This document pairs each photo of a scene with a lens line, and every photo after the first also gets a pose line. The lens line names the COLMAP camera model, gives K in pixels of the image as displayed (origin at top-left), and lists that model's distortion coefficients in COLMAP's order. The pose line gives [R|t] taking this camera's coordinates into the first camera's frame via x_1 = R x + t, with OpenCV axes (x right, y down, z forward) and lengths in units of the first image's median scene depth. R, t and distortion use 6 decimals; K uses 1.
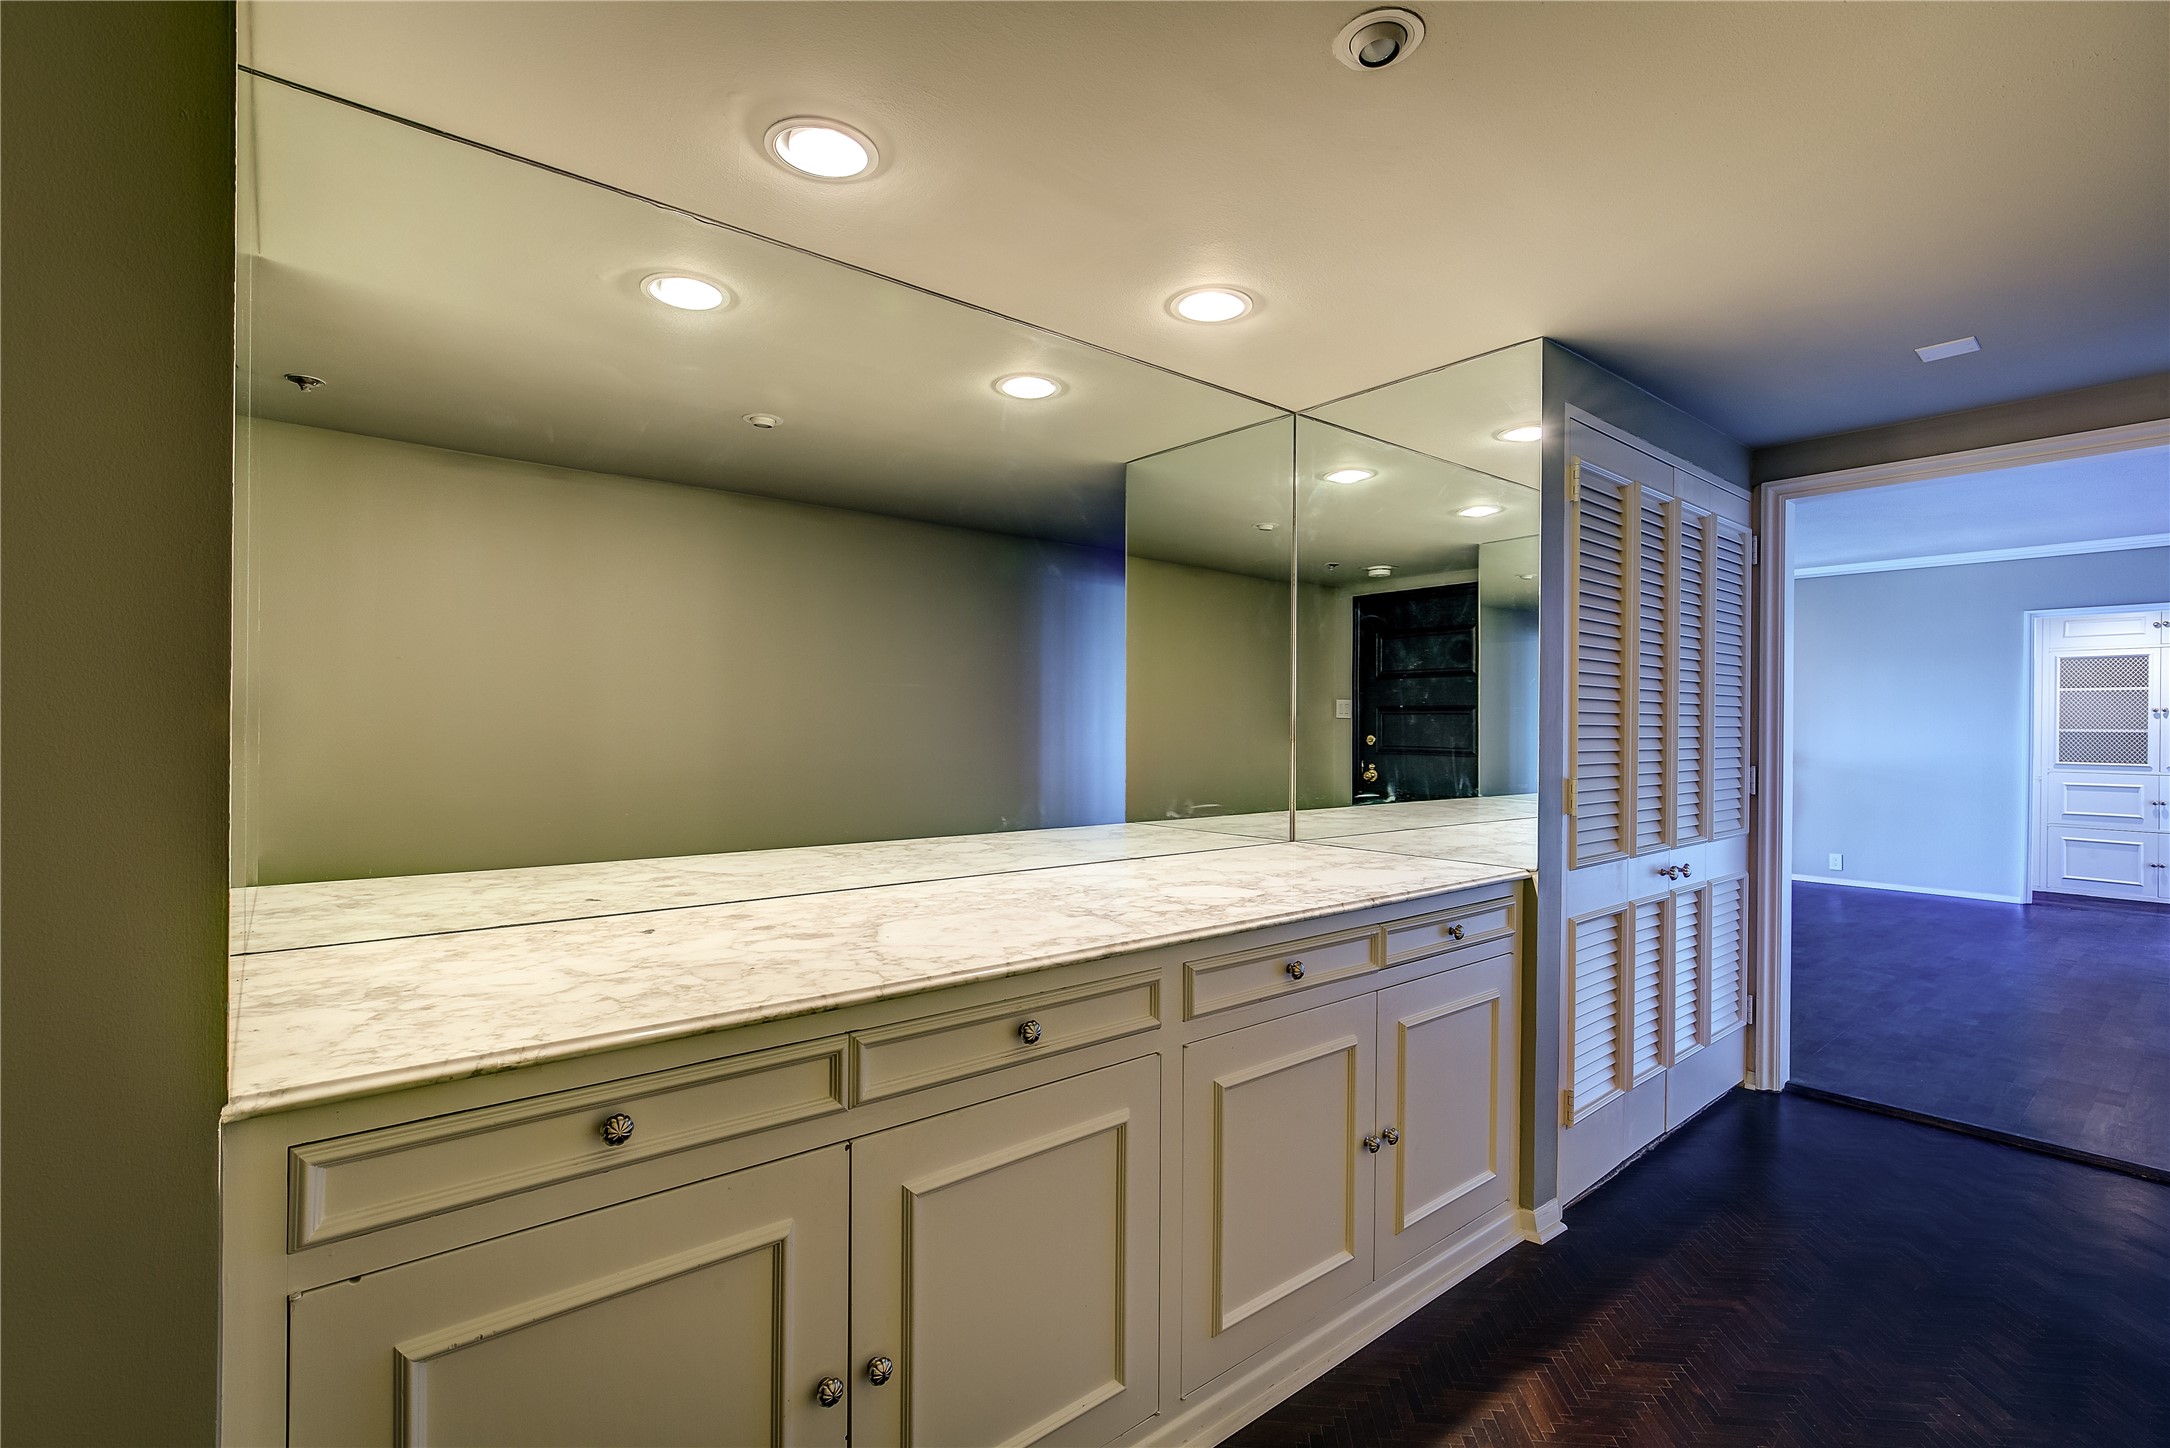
lens RADIAL K [[974.6, 0, 1087.8], [0, 974.6, 728.4], [0, 0, 1]] dist [-0.016251, 0.006817]
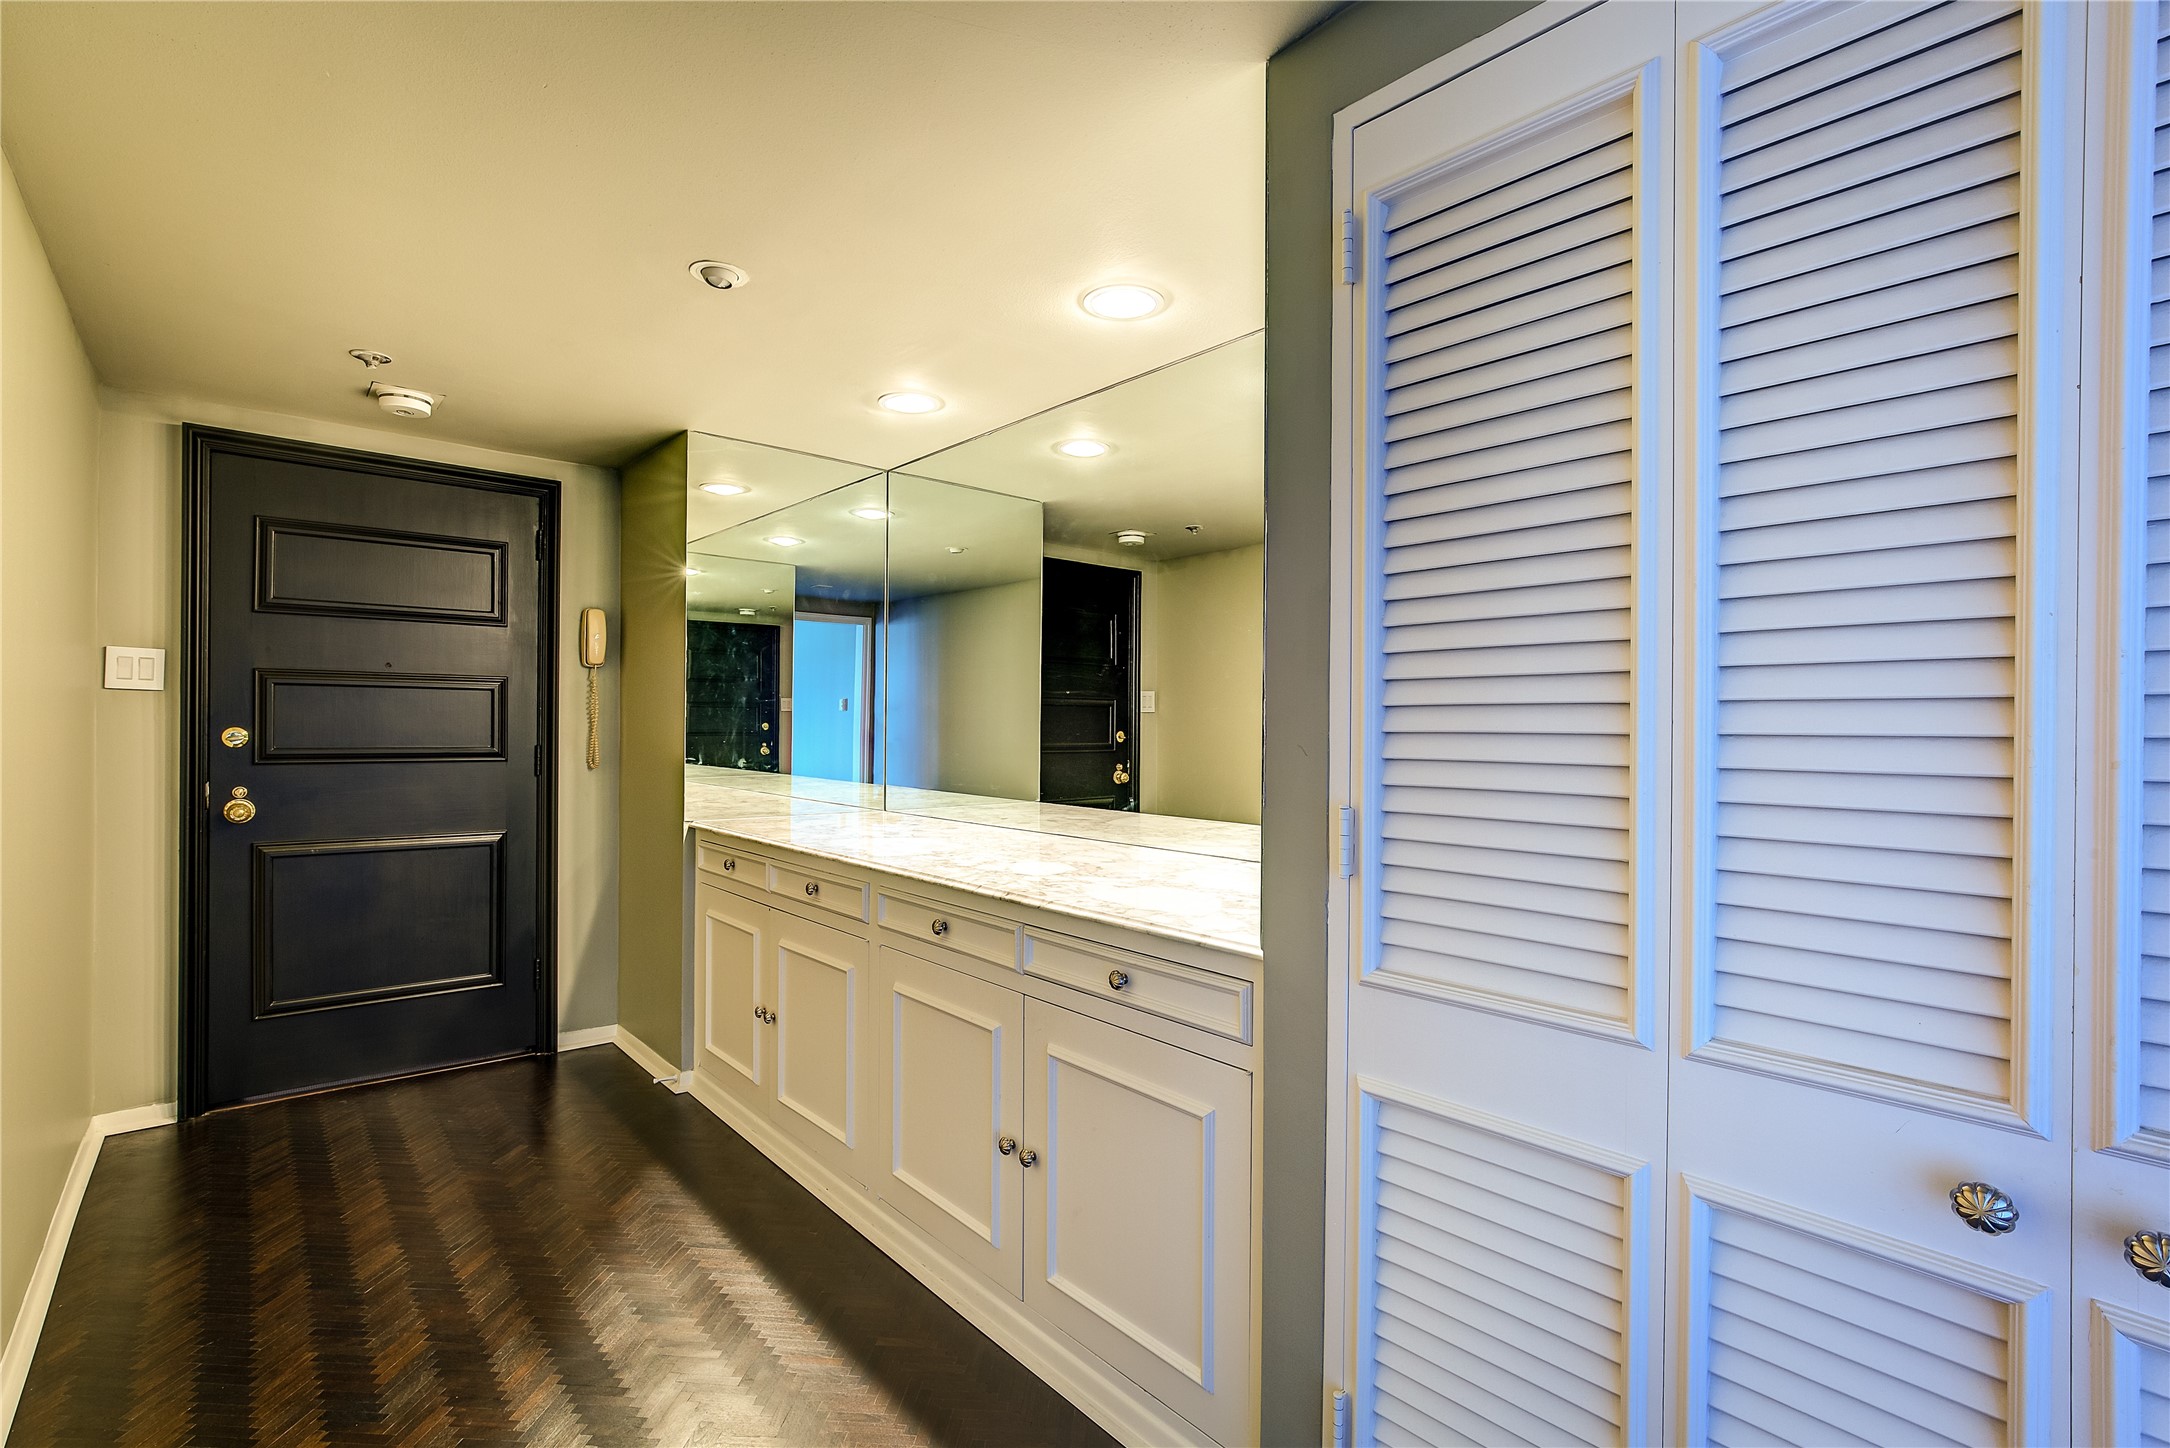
lens RADIAL K [[974.6, 0, 1087.8], [0, 974.6, 728.4], [0, 0, 1]] dist [-0.016251, 0.006817]
pose [[0.030788, -0.002563, -0.999523, 1.233245], [-0.012640, 0.999916, -0.002953, 0.011598], [0.999446, 0.012725, 0.030753, 1.018967]]
